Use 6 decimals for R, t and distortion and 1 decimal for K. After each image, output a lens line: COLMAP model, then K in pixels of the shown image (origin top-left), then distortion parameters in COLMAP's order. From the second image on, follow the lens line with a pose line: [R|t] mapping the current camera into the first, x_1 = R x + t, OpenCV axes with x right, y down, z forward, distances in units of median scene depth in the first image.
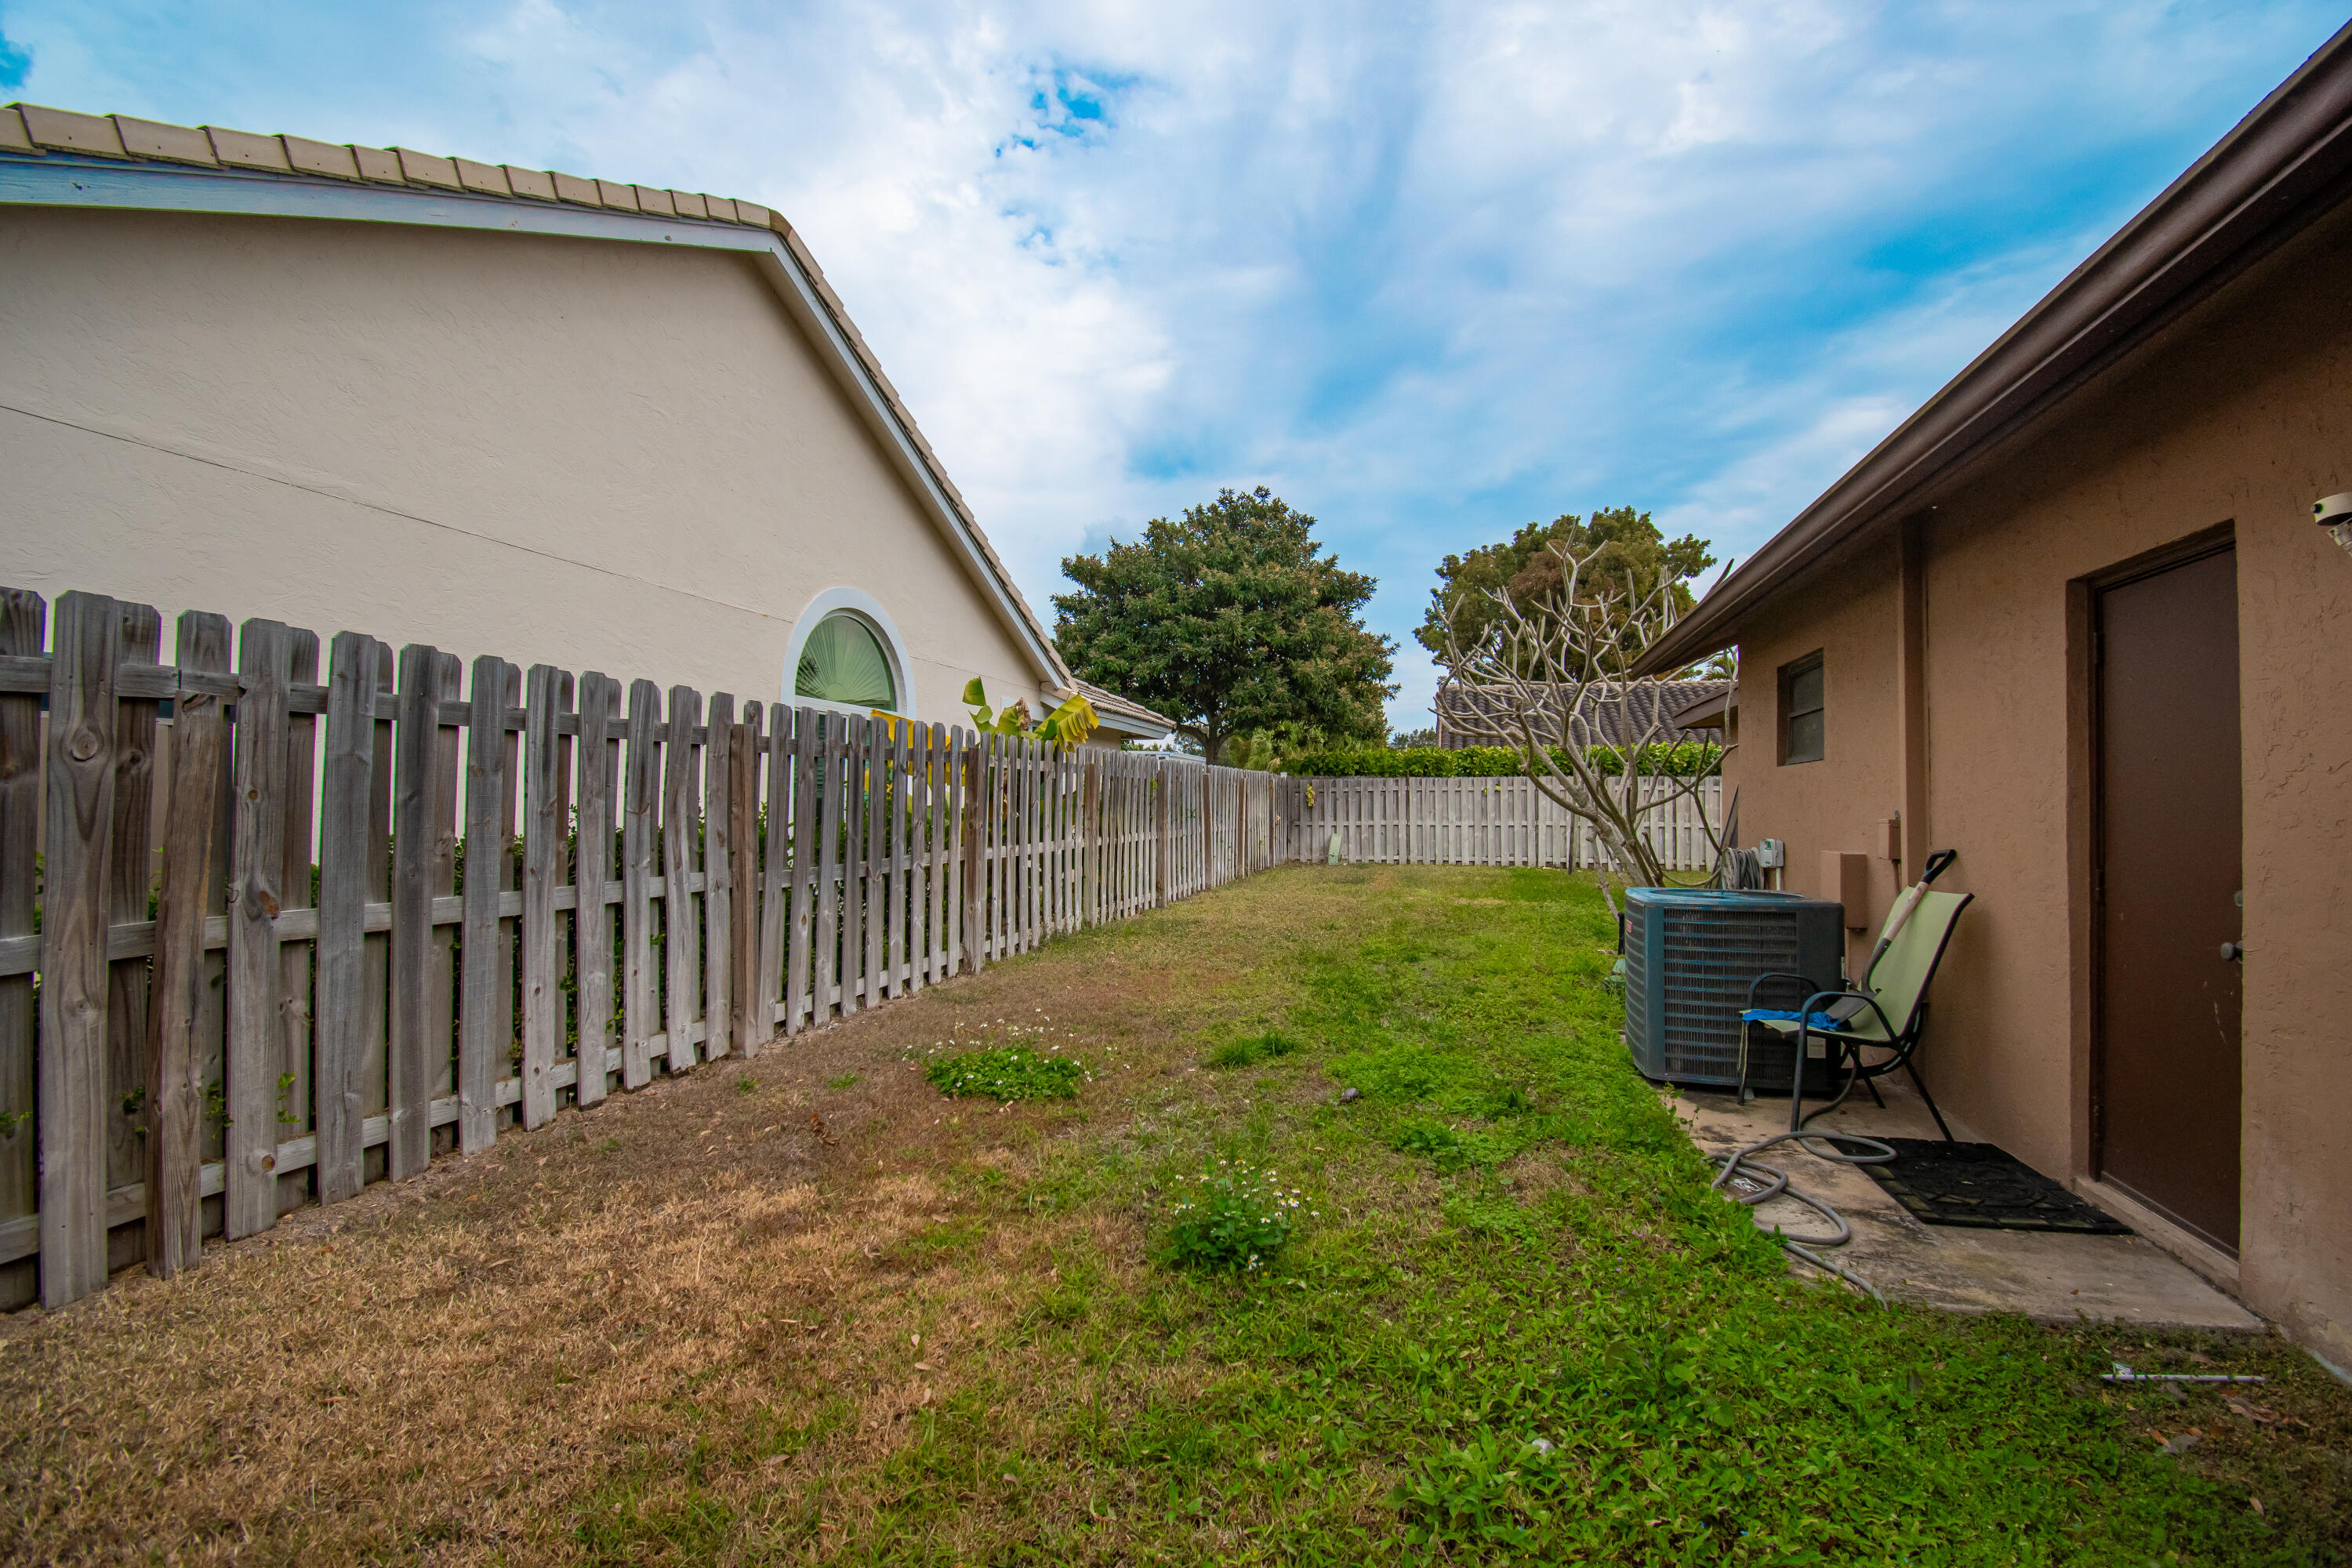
lens RADIAL K [[1096.8, 0, 1176.0], [0, 1096.8, 784.0], [0, 0, 1]] dist [0.078632, 0.000011]
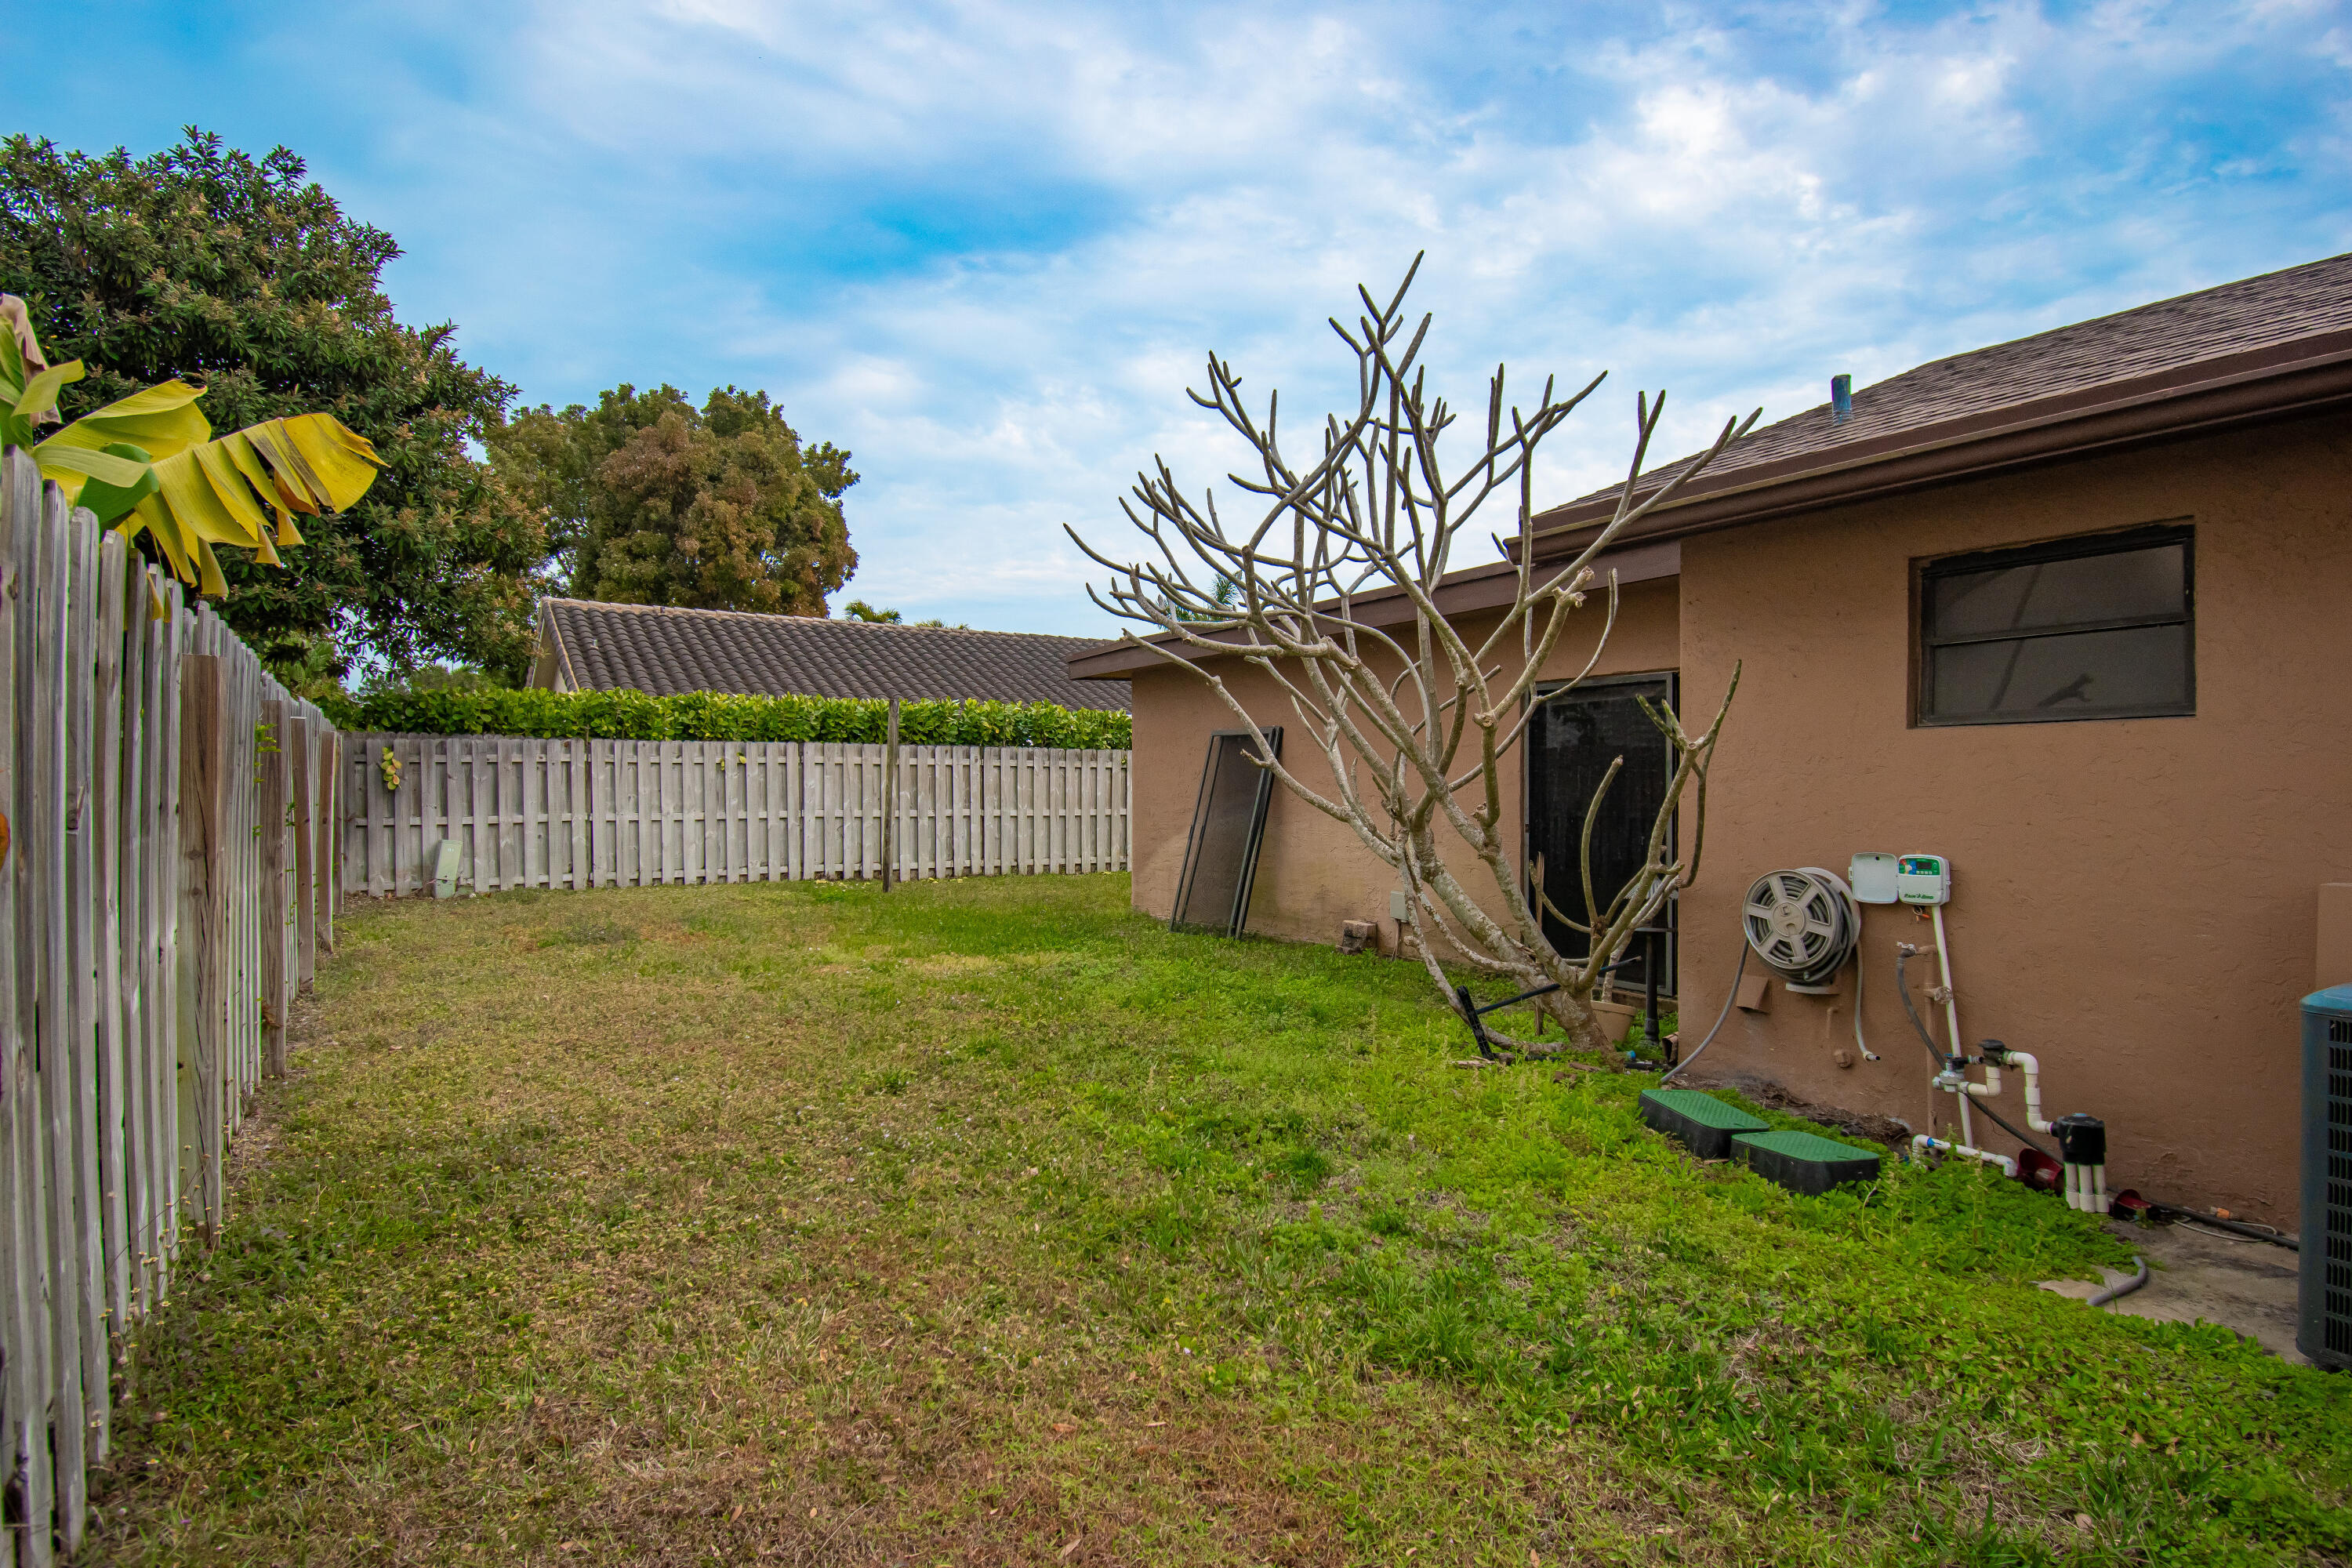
lens RADIAL K [[1247.2, 0, 1176.0], [0, 1247.2, 784.0], [0, 0, 1]] dist [0.000523, -0.014259]
pose [[0.665591, -0.004201, 0.746305, -0.073677], [-0.017714, 0.999613, 0.021426, -0.001970], [-0.746107, -0.027481, 0.665259, 0.321014]]
